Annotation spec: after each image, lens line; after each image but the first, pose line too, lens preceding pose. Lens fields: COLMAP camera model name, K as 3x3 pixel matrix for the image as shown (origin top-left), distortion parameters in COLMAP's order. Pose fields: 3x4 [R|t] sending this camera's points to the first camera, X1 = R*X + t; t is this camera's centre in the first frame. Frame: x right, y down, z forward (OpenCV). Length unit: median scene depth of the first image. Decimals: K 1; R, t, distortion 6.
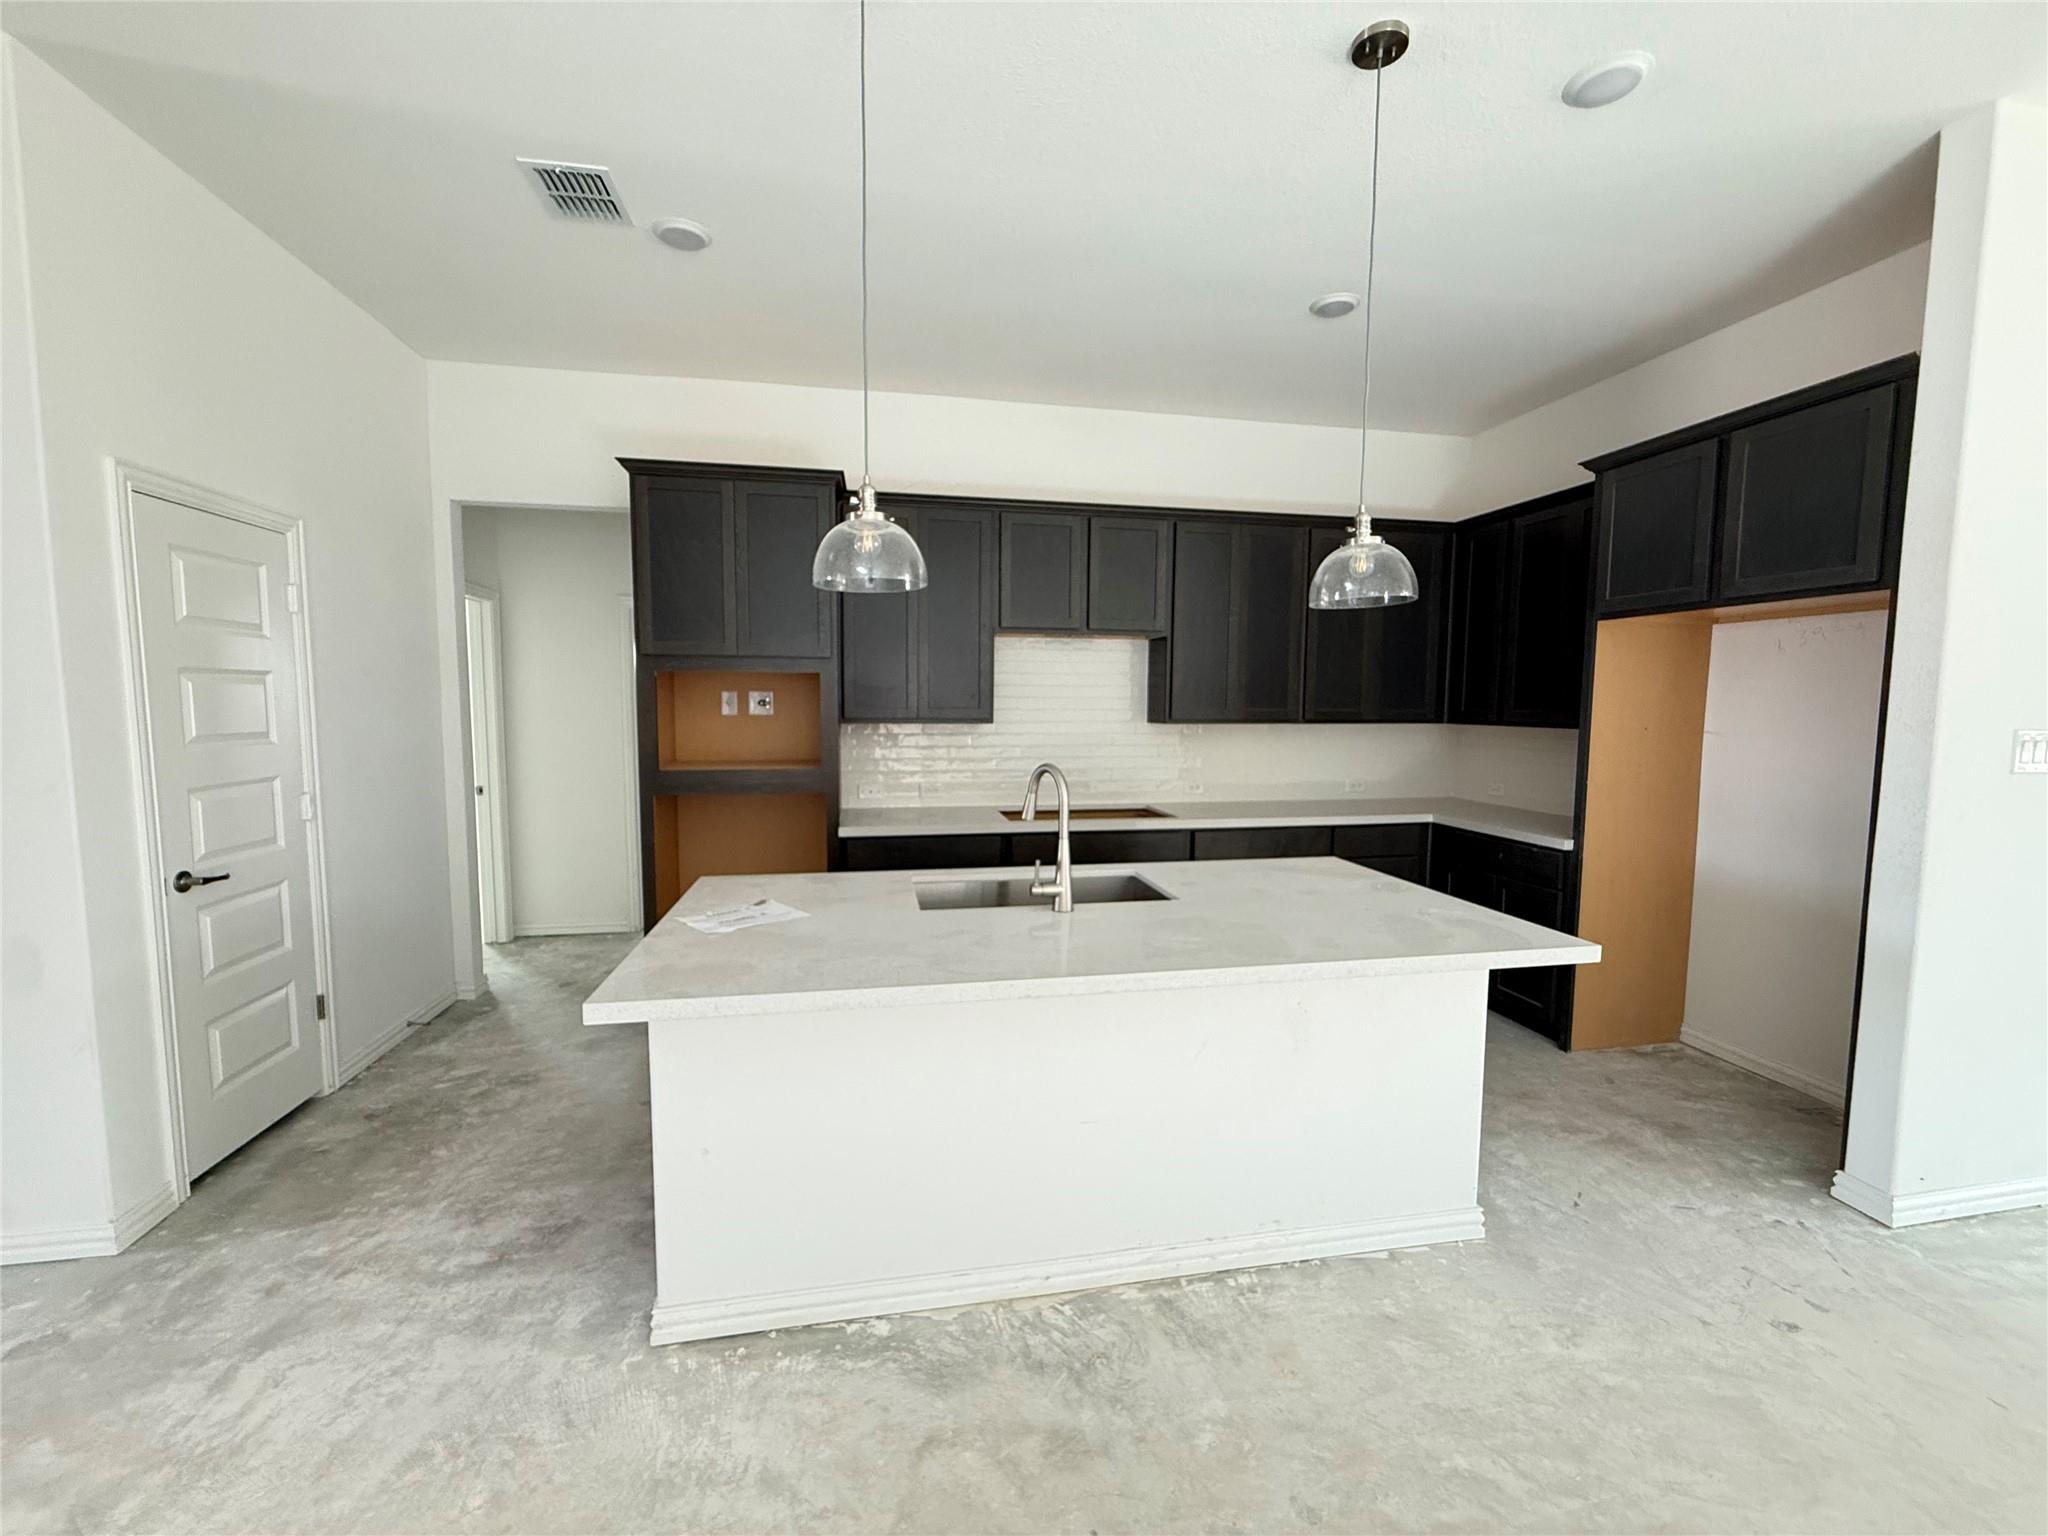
lens RADIAL K [[816.8, 0, 1018.7], [0, 816.8, 767.4], [0, 0, 1]] dist [-0.003301, 0.001330]
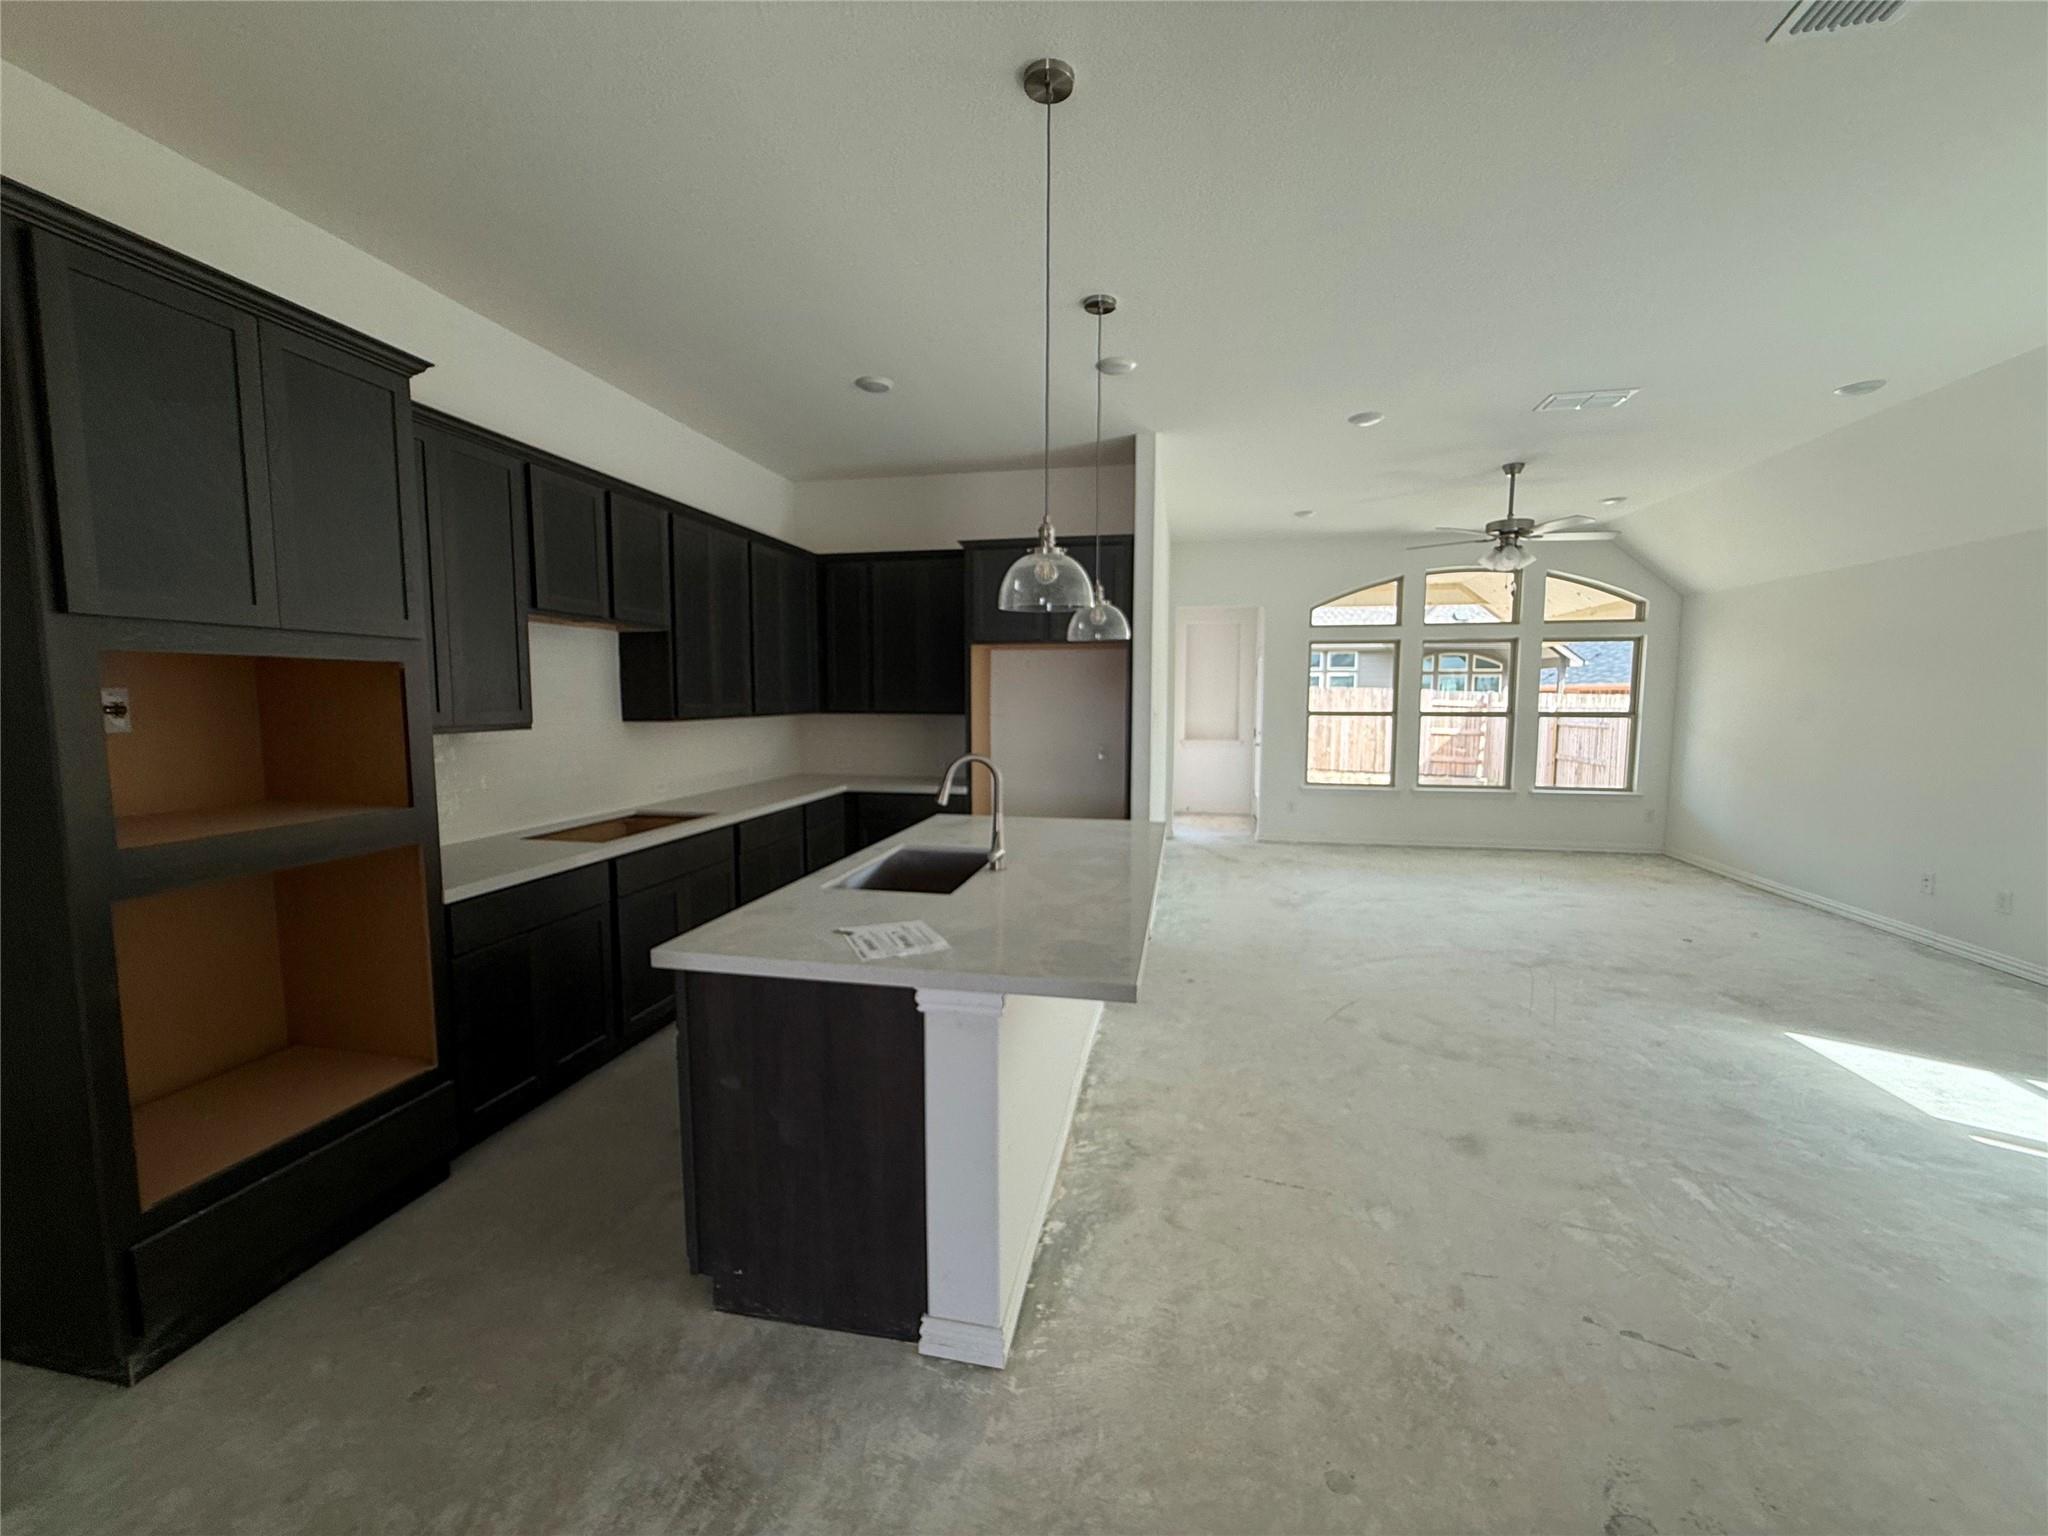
lens RADIAL K [[816.8, 0, 1017.9], [0, 816.8, 772.2], [0, 0, 1]] dist [-0.003301, 0.001330]
pose [[0.384012, -0.092757, 0.918657, -1.162051], [0.077746, 0.994656, 0.067931, -0.059717], [-0.920049, 0.045336, 0.389171, 0.521199]]
